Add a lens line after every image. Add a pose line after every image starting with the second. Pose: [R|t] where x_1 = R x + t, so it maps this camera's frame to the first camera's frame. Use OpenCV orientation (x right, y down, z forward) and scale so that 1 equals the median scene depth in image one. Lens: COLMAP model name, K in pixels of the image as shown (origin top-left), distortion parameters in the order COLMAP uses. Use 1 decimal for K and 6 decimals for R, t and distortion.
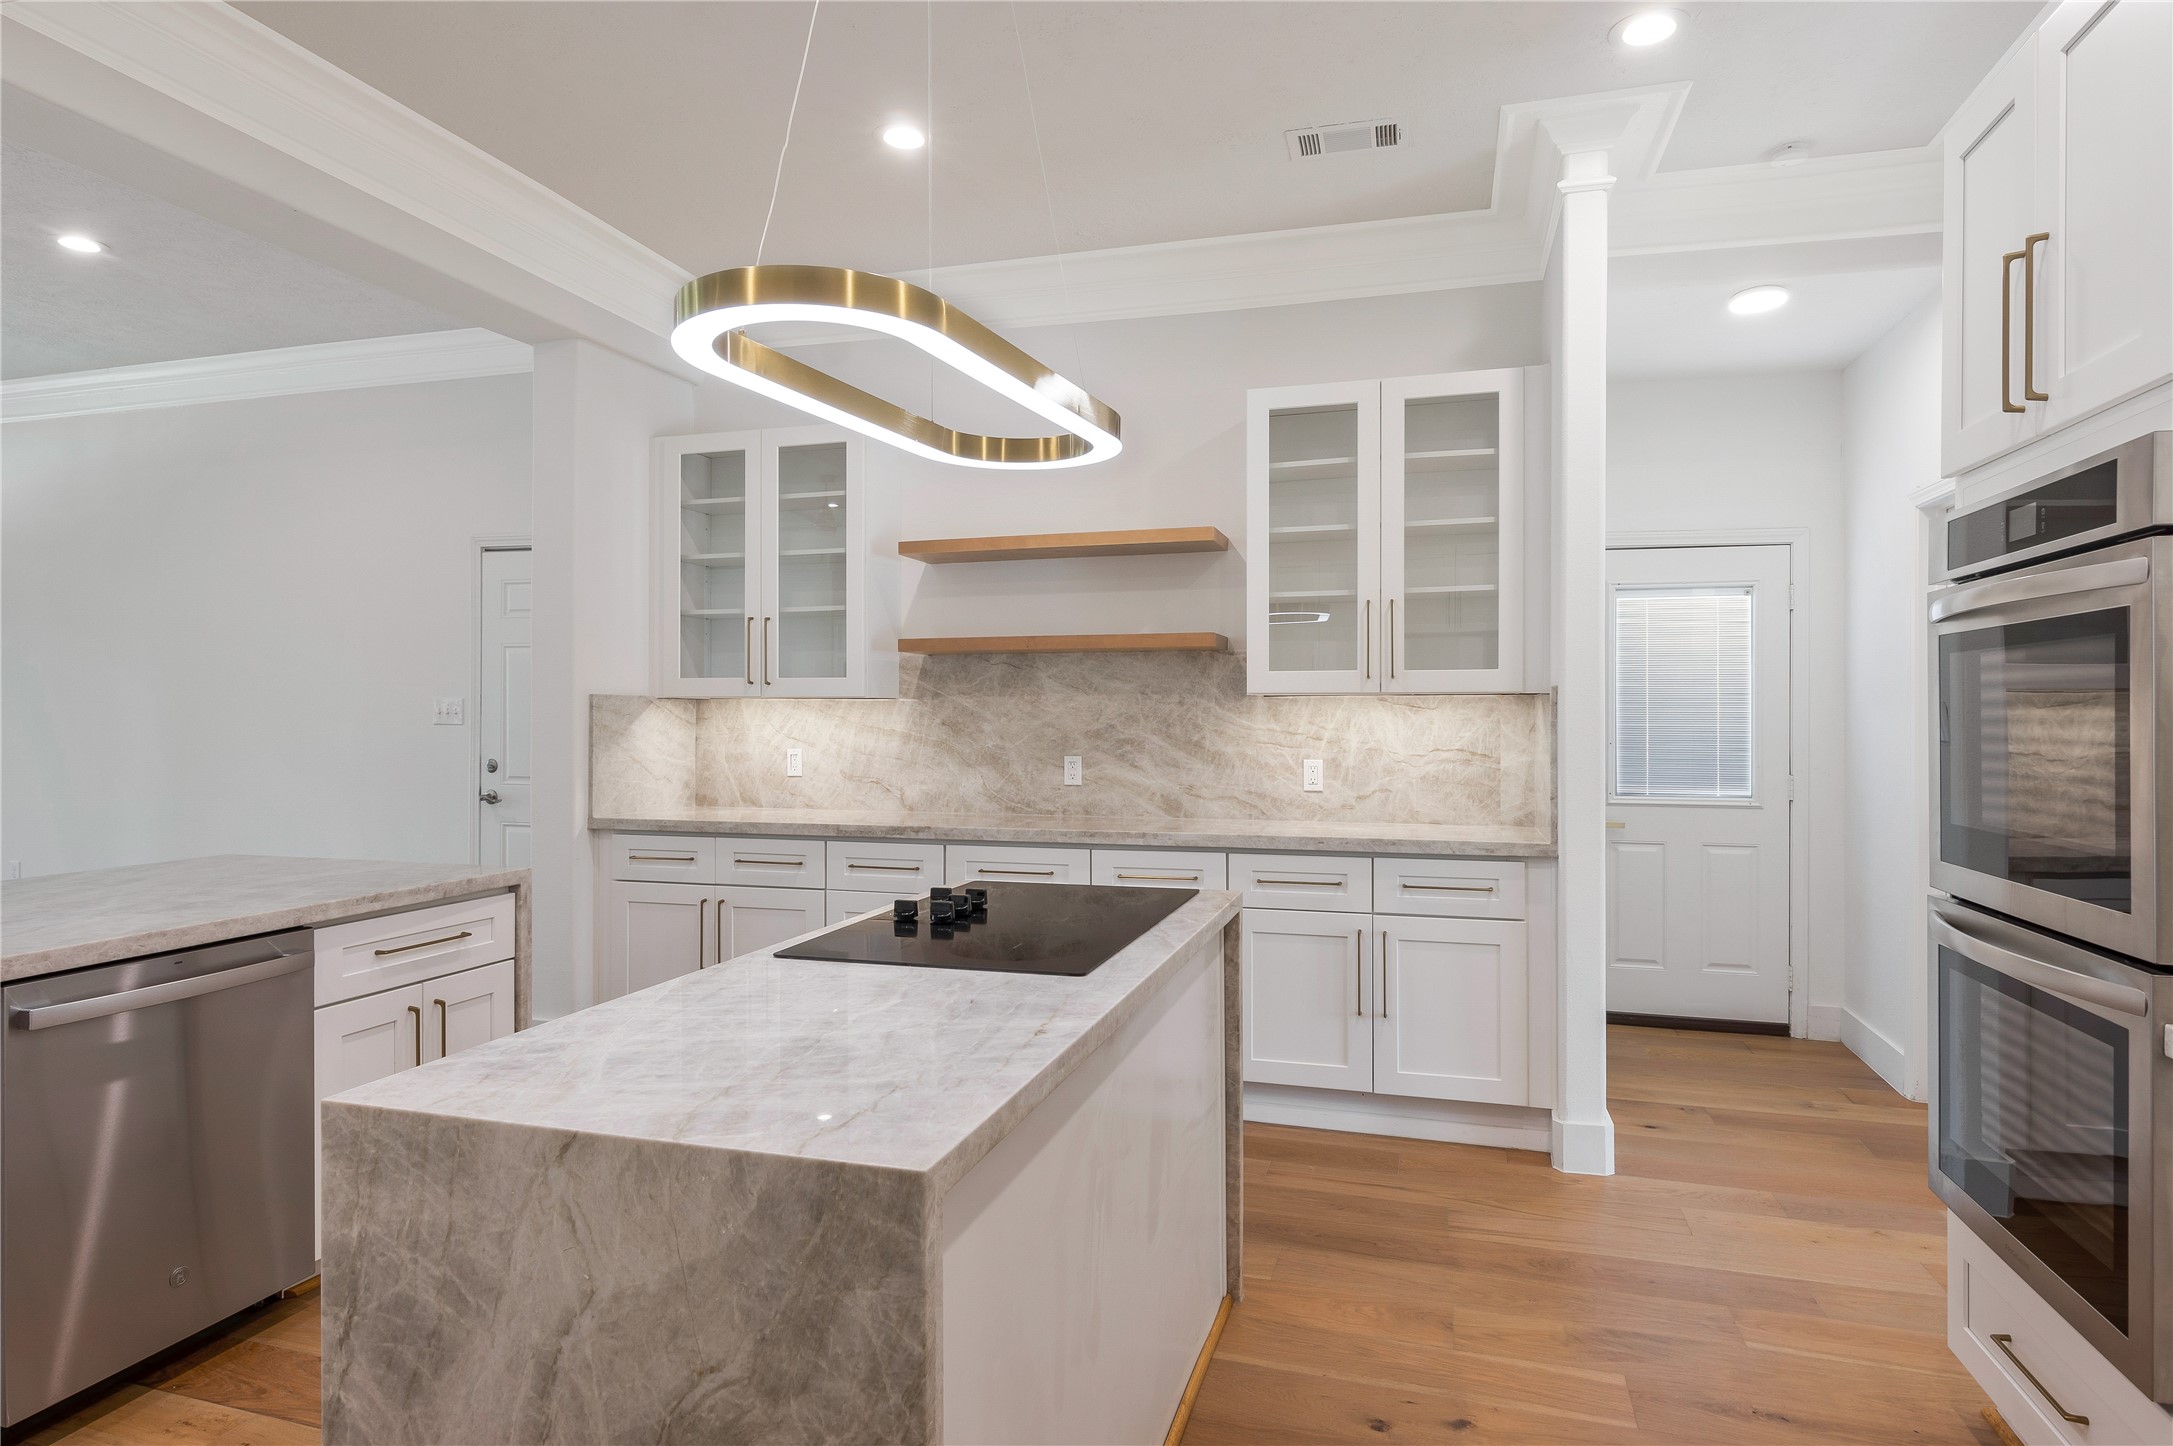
lens RADIAL K [[1227.4, 0, 1079.0], [0, 1227.4, 718.7], [0, 0, 1]] dist [-0.002741, -0.001011]
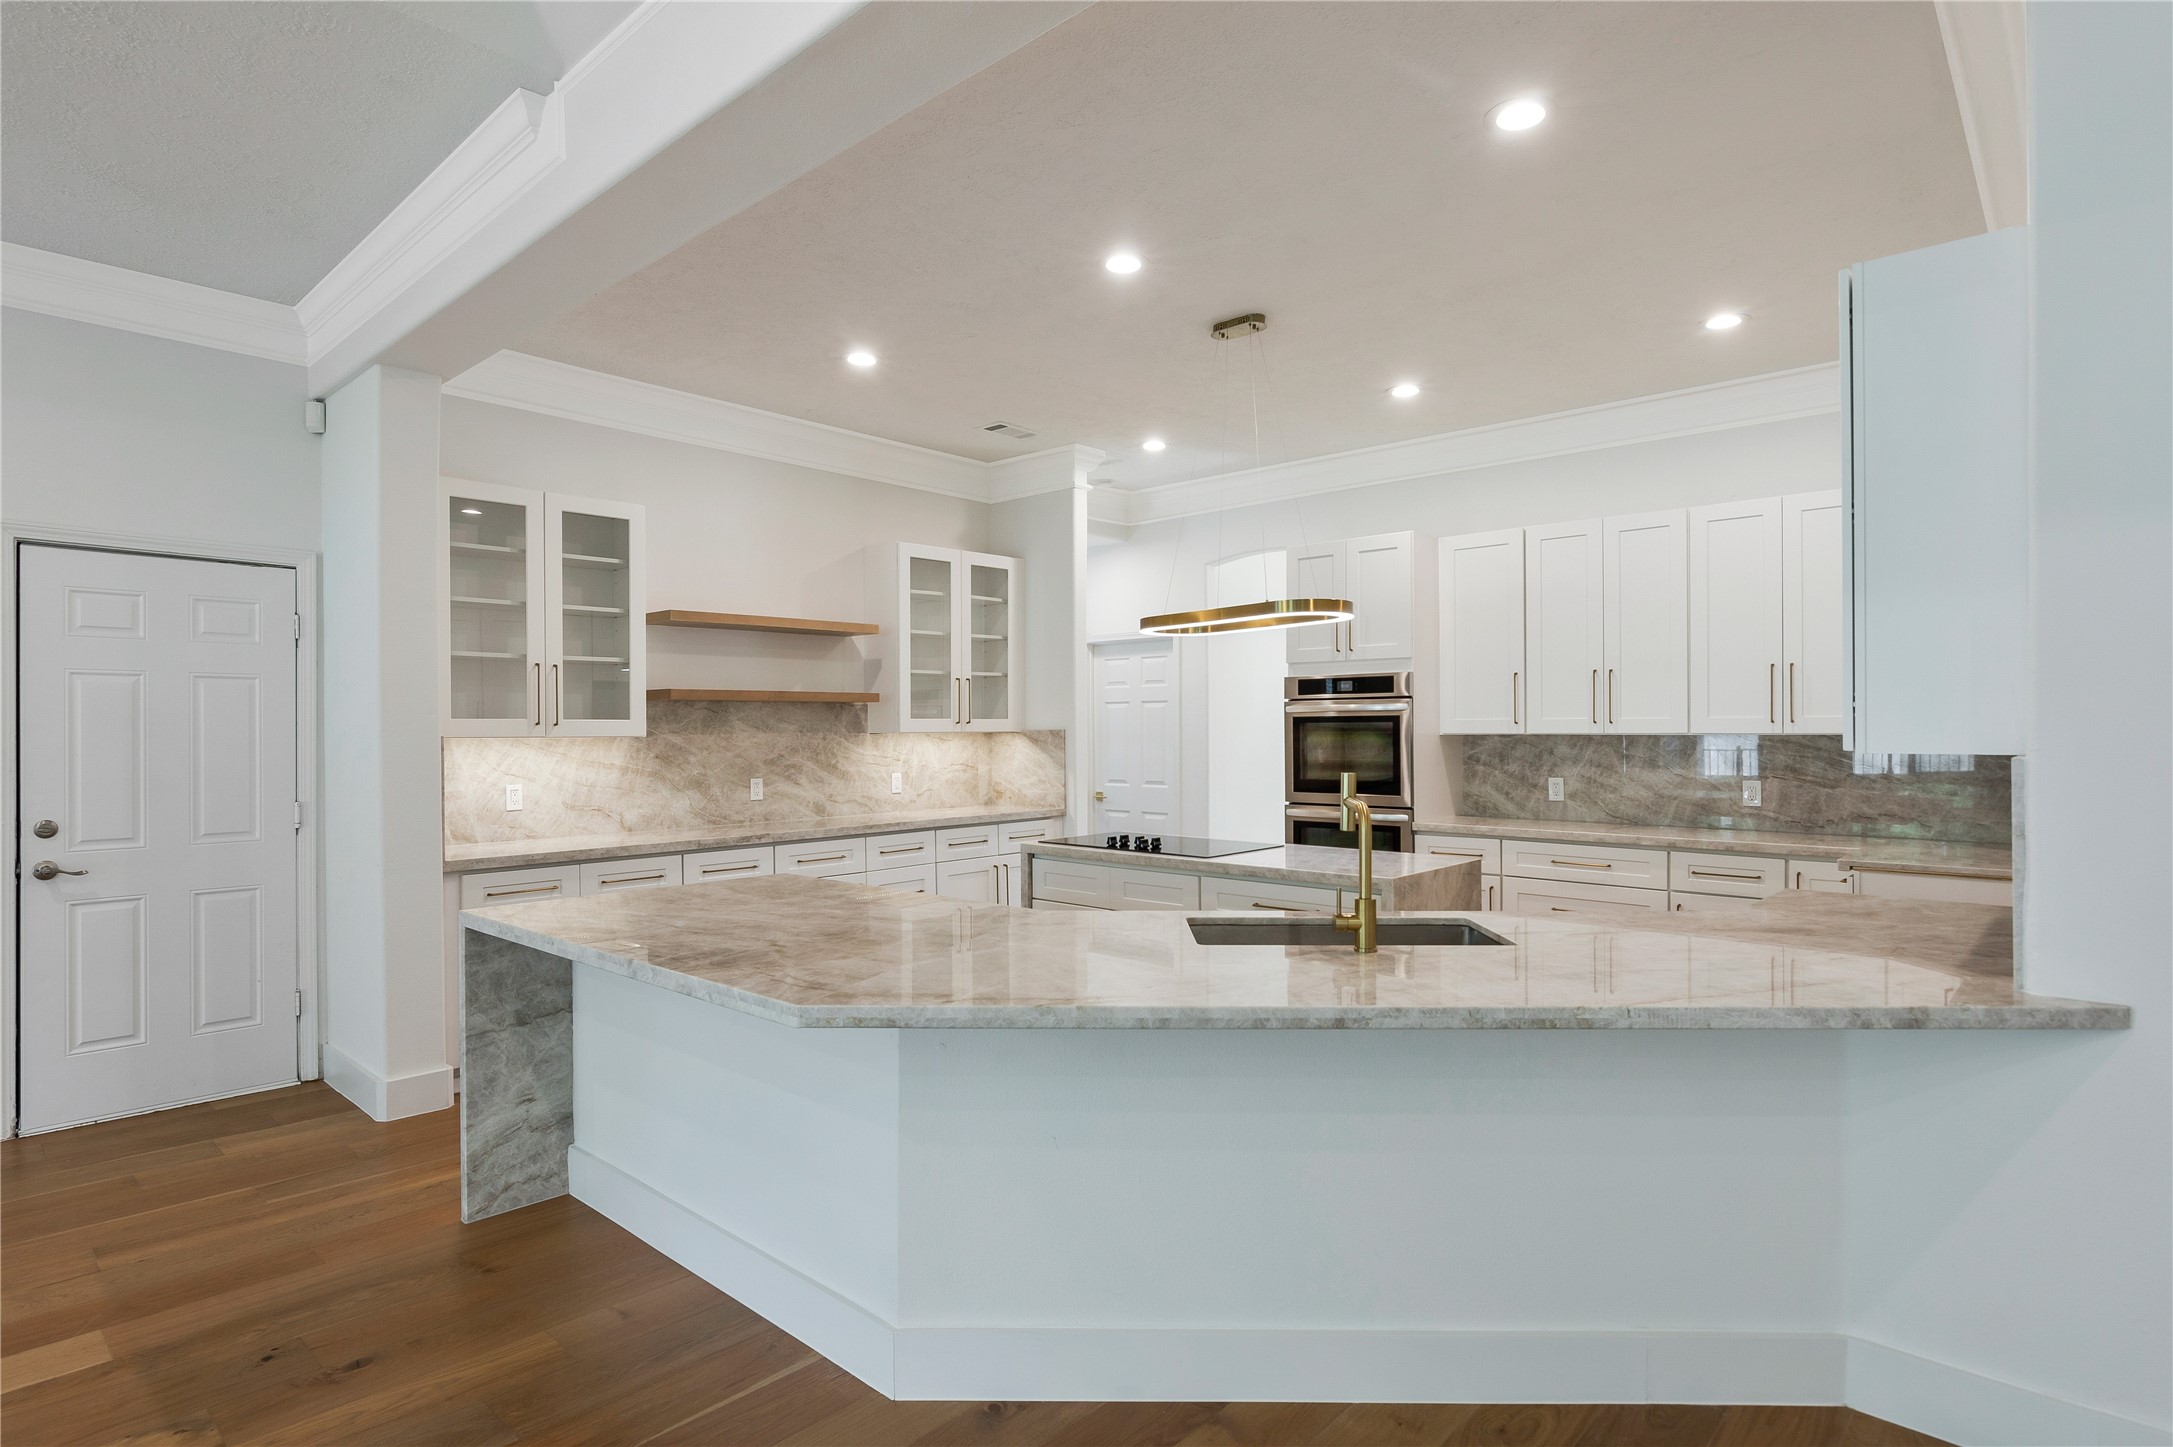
lens RADIAL K [[1116.1, 0, 1059.3], [0, 1116.1, 731.1], [0, 0, 1]] dist [-0.015360, 0.002469]
pose [[0.444189, -0.004141, 0.895923, -0.952608], [0.013127, 0.999912, -0.001887, -0.014998], [-0.895837, 0.012599, 0.444205, 0.157234]]
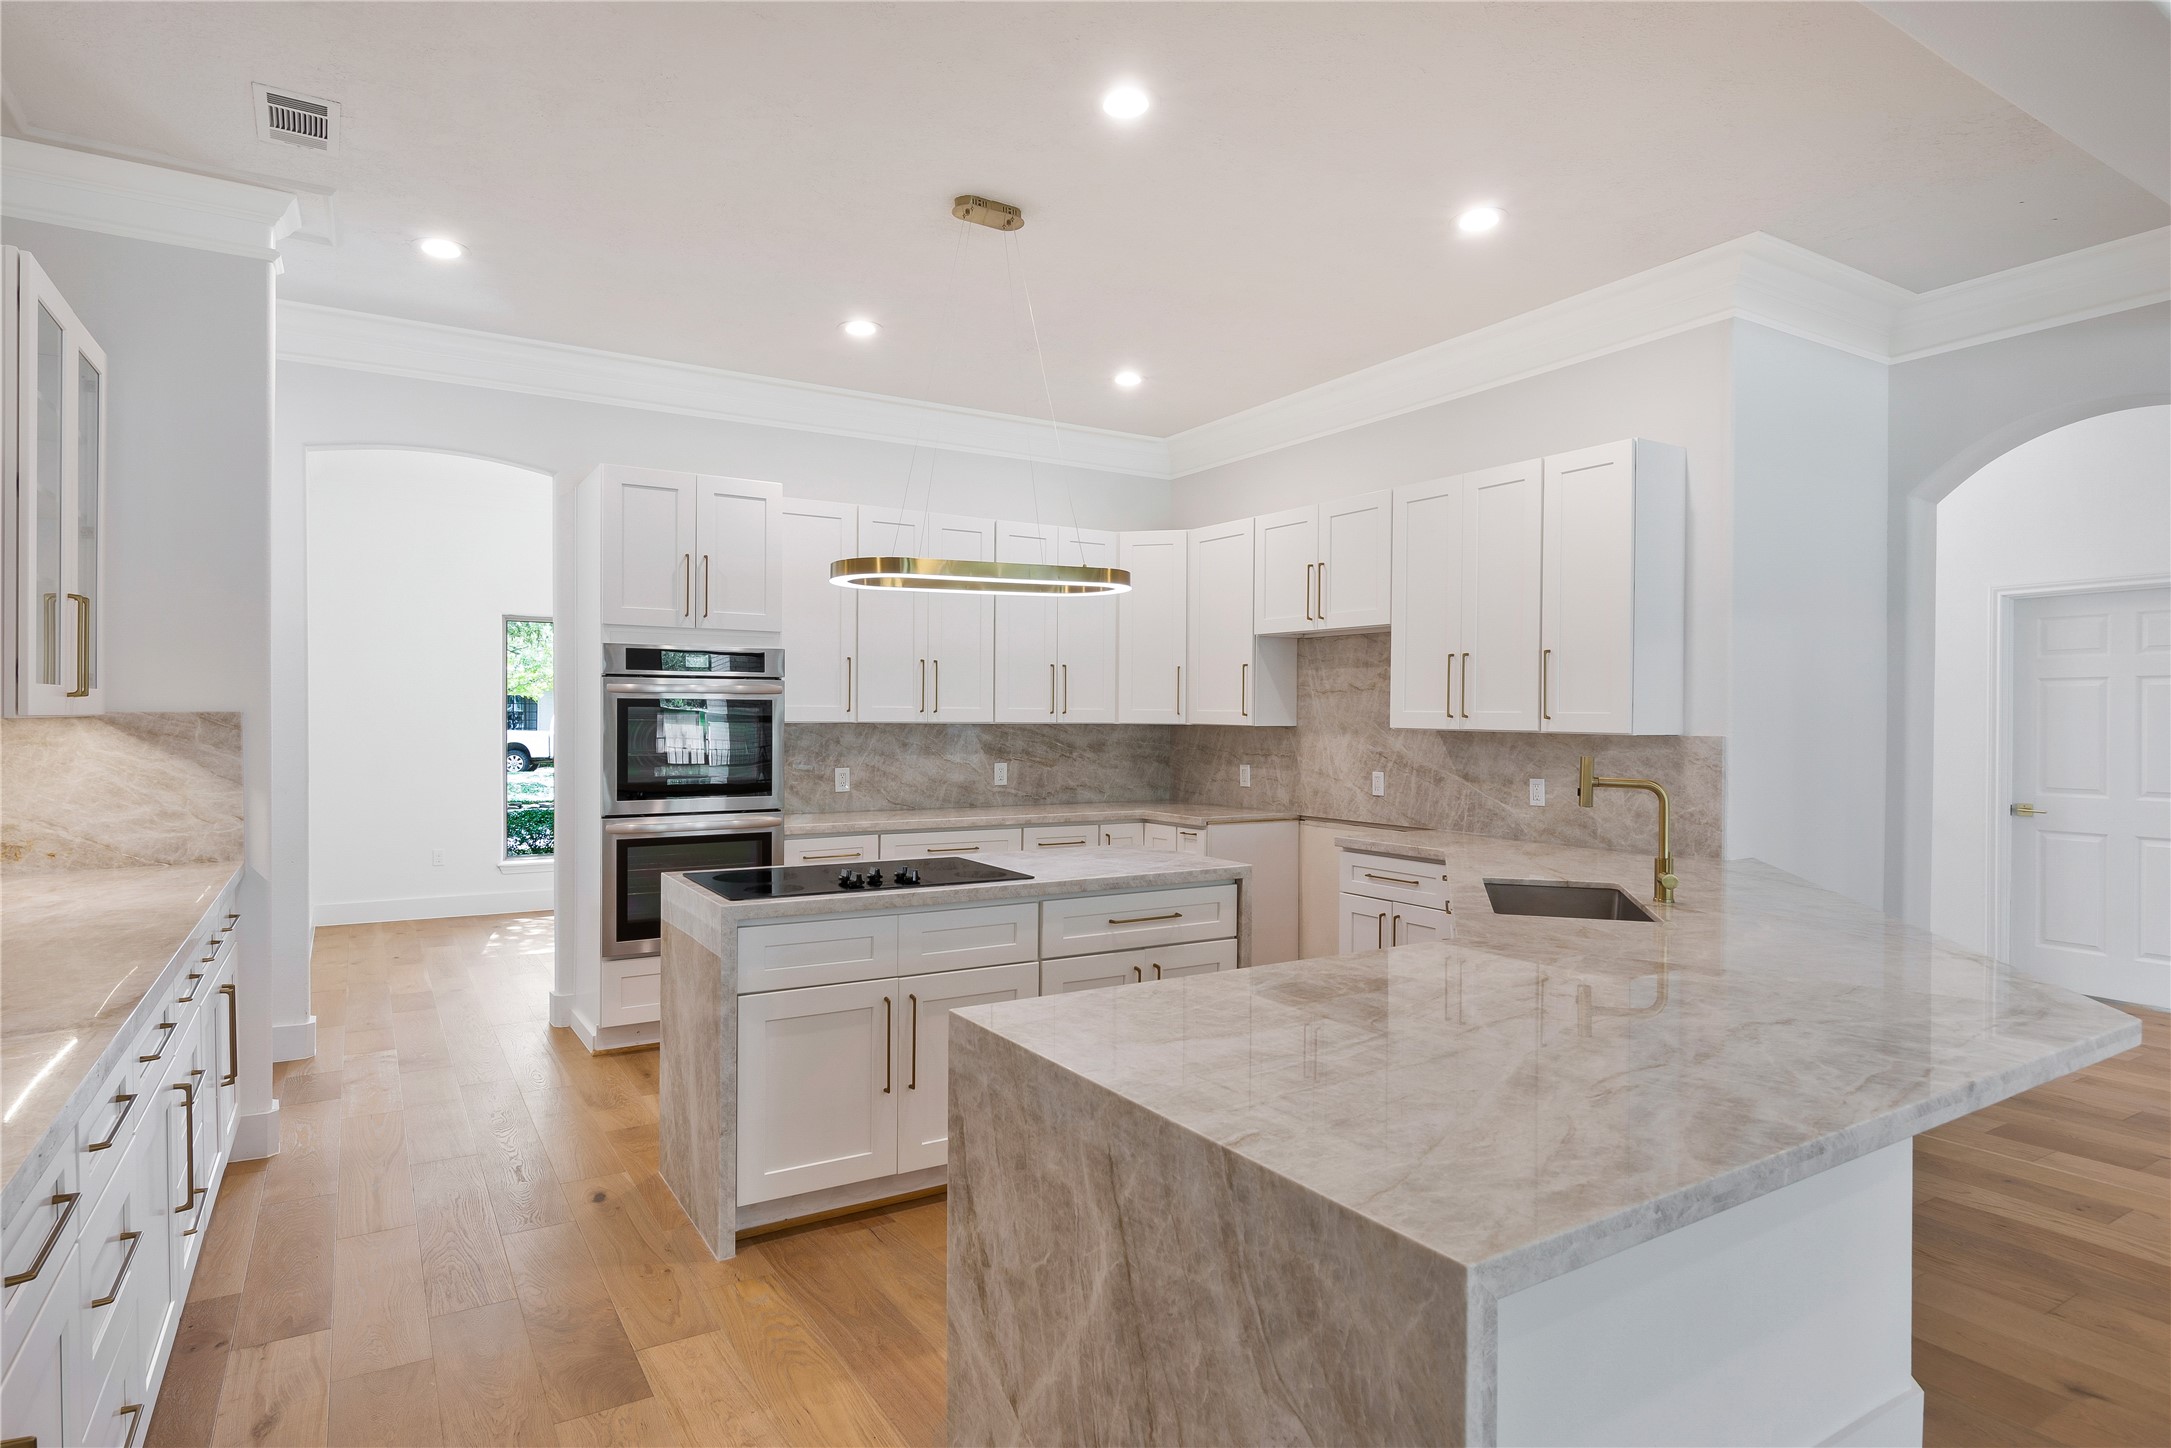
lens RADIAL K [[1115.1, 0, 1063.8], [0, 1115.1, 713.3], [0, 0, 1]] dist [-0.015360, 0.002469]
pose [[-0.738310, -0.001645, 0.674460, -0.591101], [0.000061, 0.999997, 0.002506, -0.020389], [-0.674462, 0.001891, -0.738307, 0.942890]]
